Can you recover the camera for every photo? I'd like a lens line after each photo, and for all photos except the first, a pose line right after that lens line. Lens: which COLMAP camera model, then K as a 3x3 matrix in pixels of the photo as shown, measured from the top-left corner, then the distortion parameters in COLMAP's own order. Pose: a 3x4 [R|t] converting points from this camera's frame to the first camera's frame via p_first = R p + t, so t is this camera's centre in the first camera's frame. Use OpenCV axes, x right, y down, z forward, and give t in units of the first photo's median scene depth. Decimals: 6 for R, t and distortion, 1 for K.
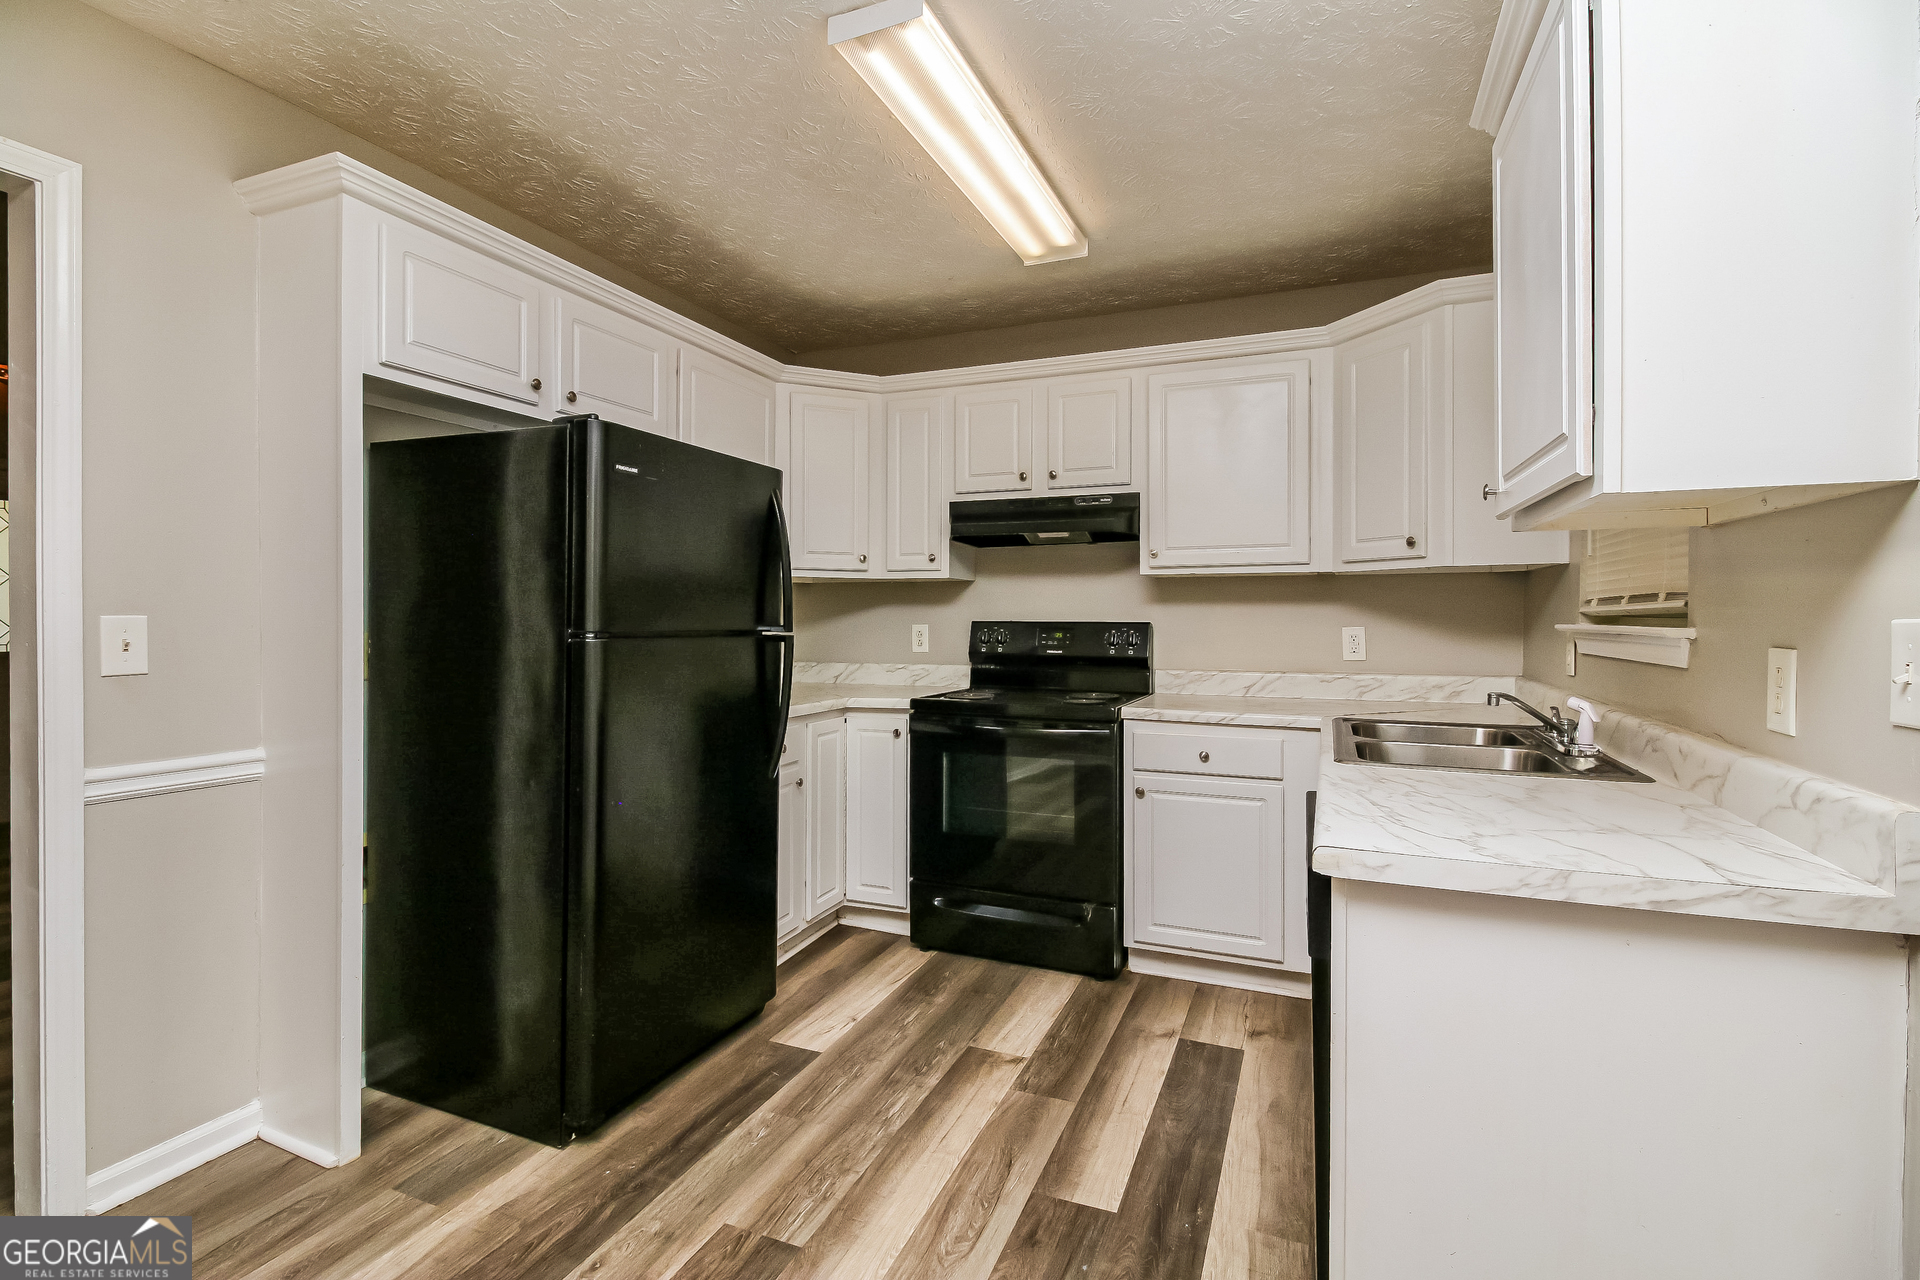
lens RADIAL K [[906.3, 0, 984.8], [0, 906.3, 622.6], [0, 0, 1]] dist [0.001577, -0.001031]
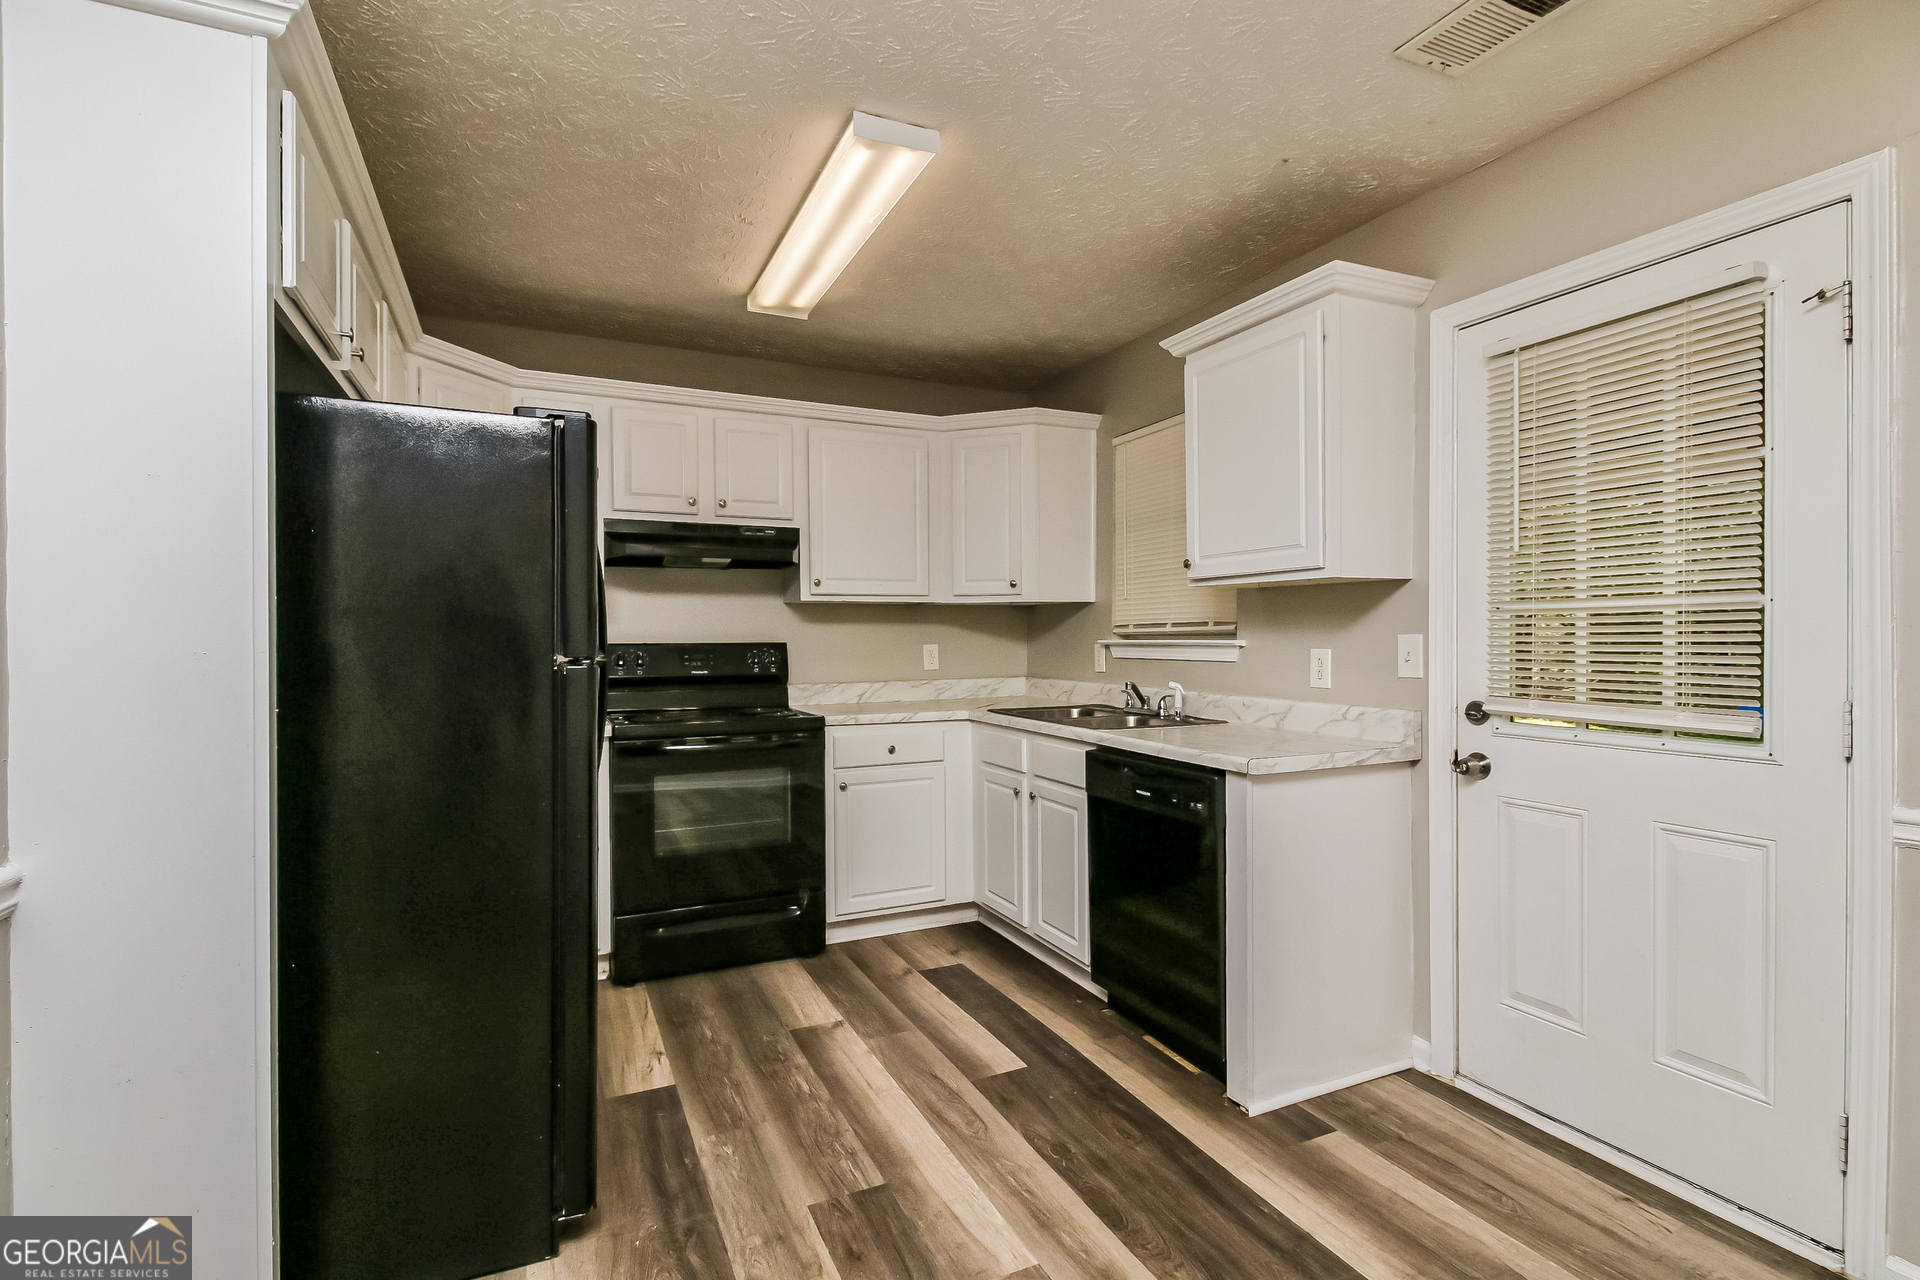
lens RADIAL K [[939.3, 0, 961.1], [0, 939.3, 643.6], [0, 0, 1]] dist [-0.003875, -0.005550]
pose [[0.649167, -0.009832, 0.760583, -0.707611], [0.011765, 0.999927, 0.002885, 0.000165], [-0.760555, 0.007075, 0.649235, 0.100656]]
